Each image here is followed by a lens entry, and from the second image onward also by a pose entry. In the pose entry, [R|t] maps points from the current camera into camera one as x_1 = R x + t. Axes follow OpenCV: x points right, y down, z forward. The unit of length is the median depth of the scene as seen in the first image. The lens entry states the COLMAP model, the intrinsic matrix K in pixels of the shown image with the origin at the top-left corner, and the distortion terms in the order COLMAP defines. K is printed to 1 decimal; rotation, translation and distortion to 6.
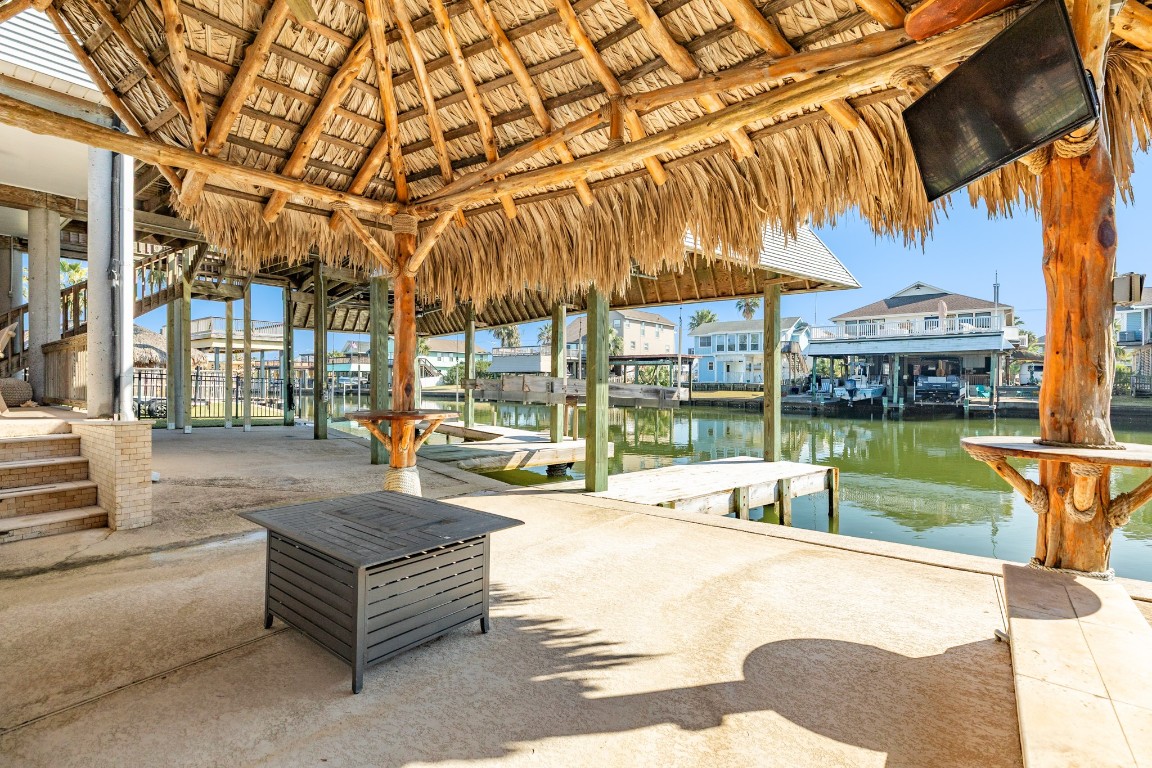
lens RADIAL K [[510.9, 0, 586.3], [0, 510.9, 381.2], [0, 0, 1]] dist [0.000883, -0.000179]
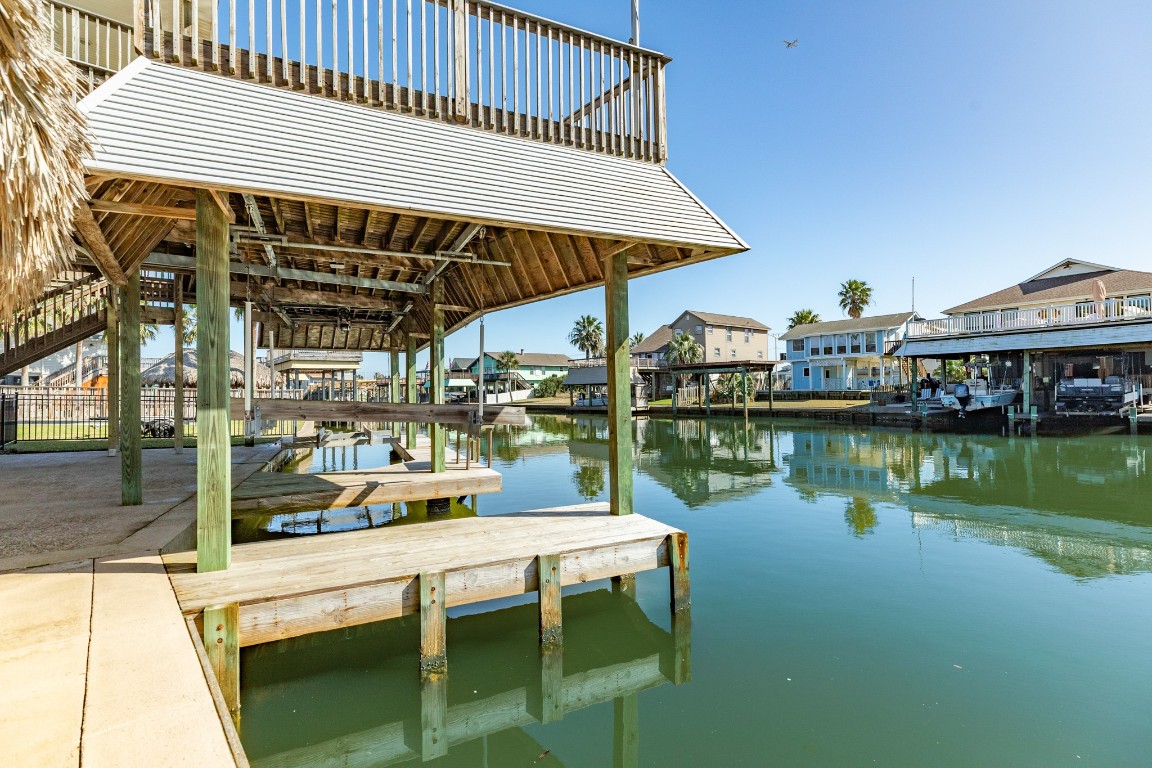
lens RADIAL K [[510.9, 0, 567.6], [0, 510.9, 385.3], [0, 0, 1]] dist [0.000883, -0.000179]
pose [[0.971885, -0.022609, -0.234367, 0.088770], [0.019510, 0.999689, -0.015533, -0.001208], [0.234645, 0.010524, 0.972024, 0.061767]]
